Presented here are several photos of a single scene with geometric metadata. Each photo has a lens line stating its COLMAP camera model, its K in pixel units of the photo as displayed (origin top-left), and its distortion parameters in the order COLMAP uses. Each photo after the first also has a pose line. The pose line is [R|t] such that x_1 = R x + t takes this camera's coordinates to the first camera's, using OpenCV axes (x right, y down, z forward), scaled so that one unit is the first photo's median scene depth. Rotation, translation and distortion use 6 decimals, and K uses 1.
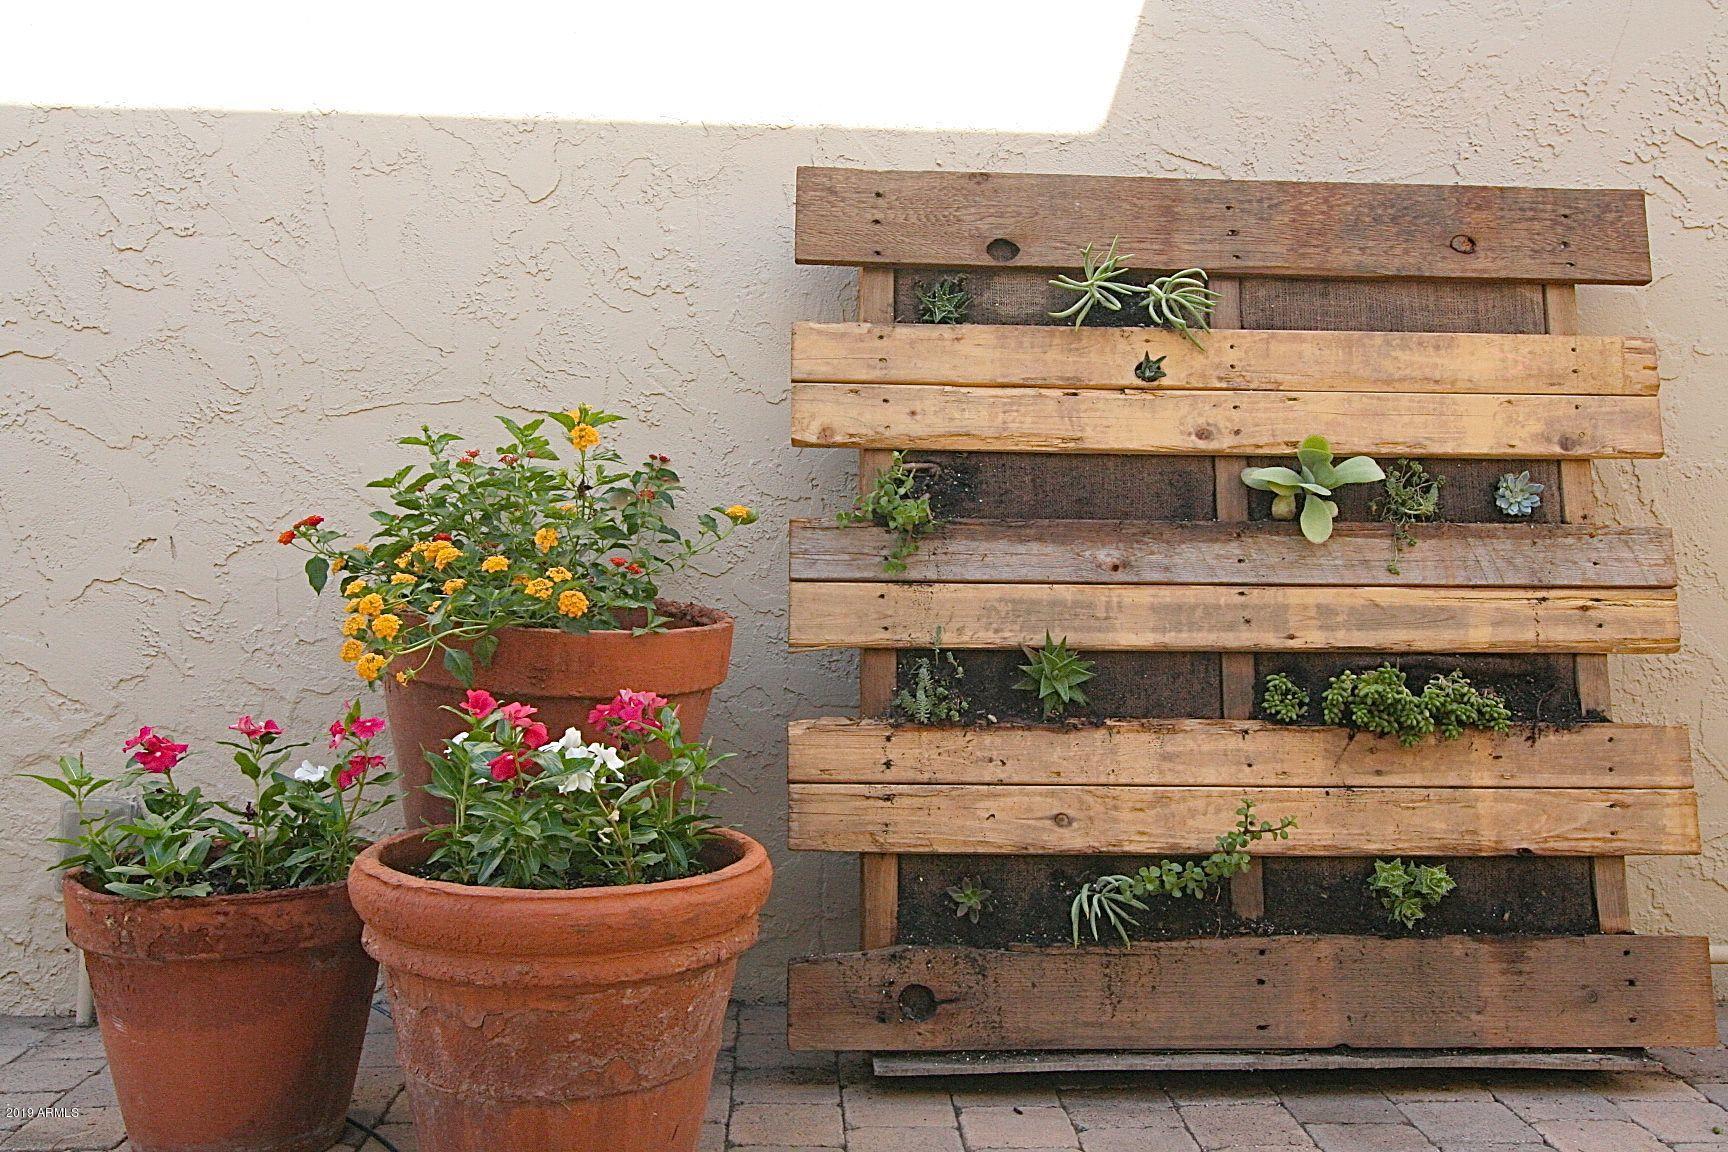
lens RADIAL K [[1649.7, 0, 863.9], [0, 1649.7, 580.0], [0, 0, 1]] dist [-0.007640, 0.000000]
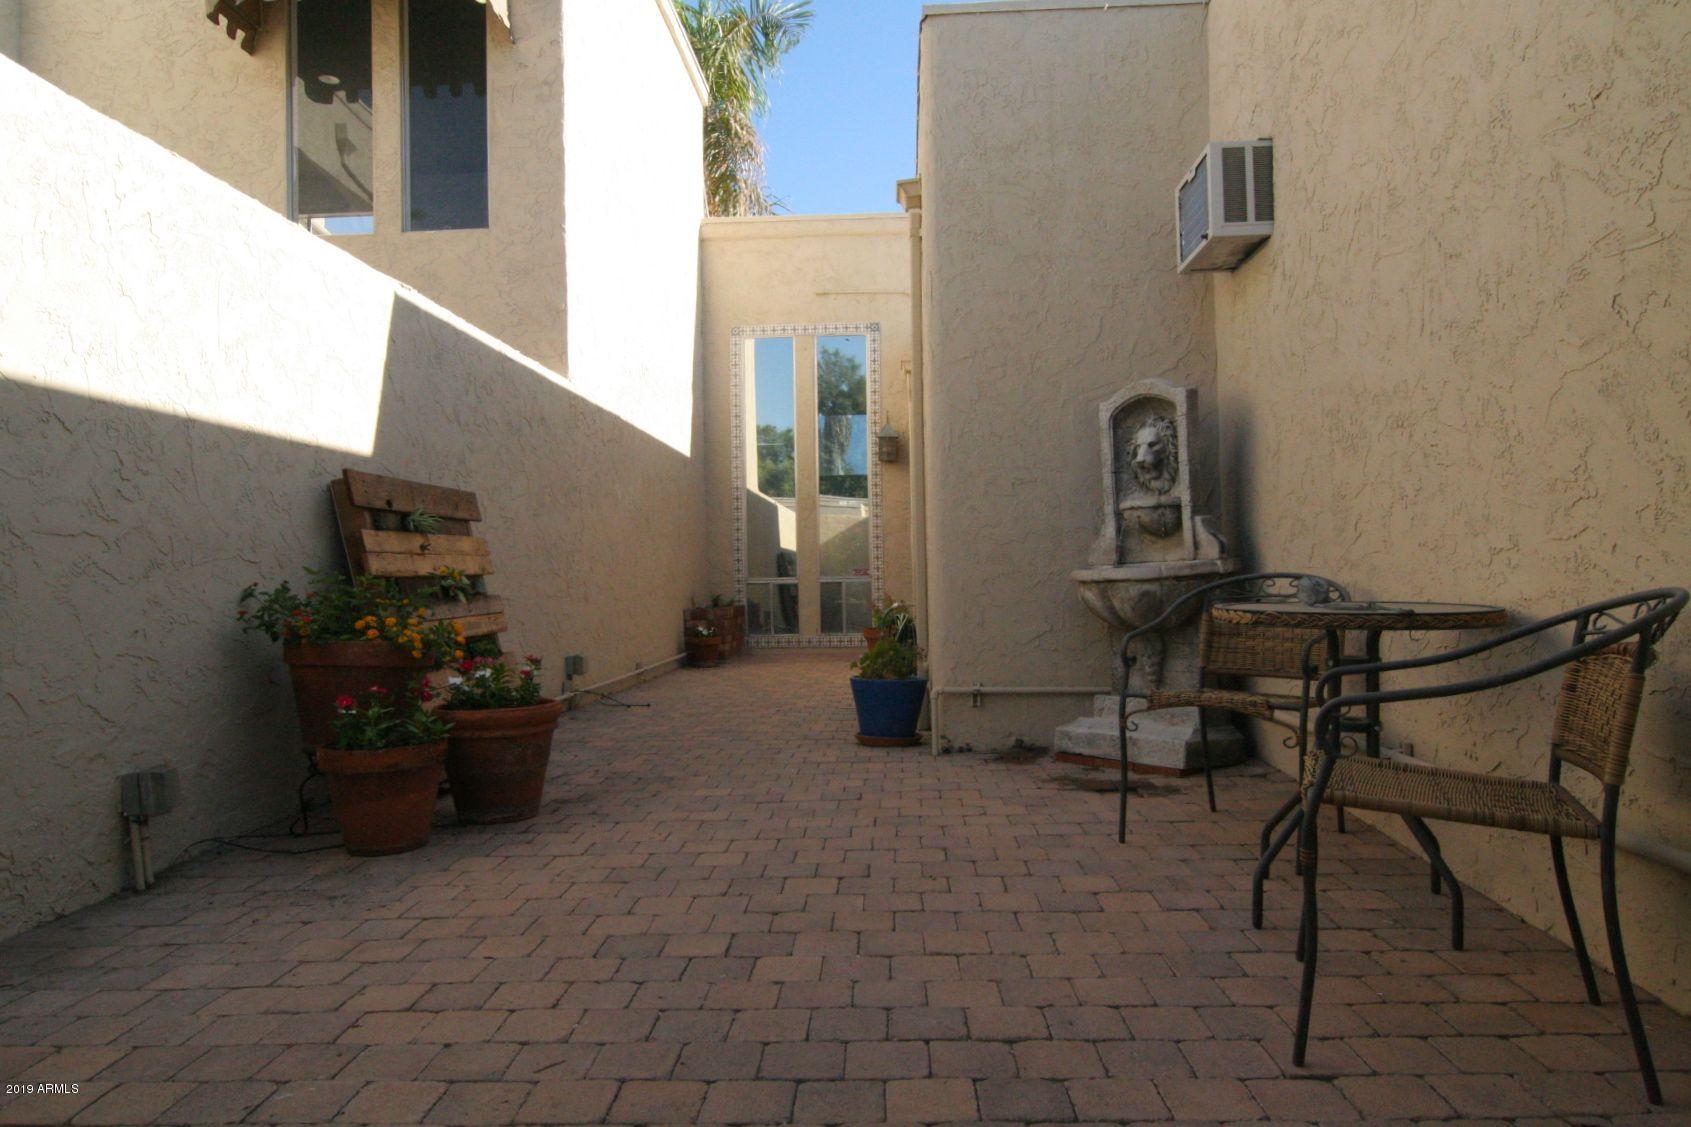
lens RADIAL K [[1096.7, 0, 847.3], [0, 1096.7, 560.6], [0, 0, 1]] dist [-0.000801, 0.000023]
pose [[0.107100, -0.005620, 0.994232, -1.621961], [0.064456, 0.997920, -0.001303, -0.051729], [-0.992157, 0.064224, 0.107240, 0.042027]]
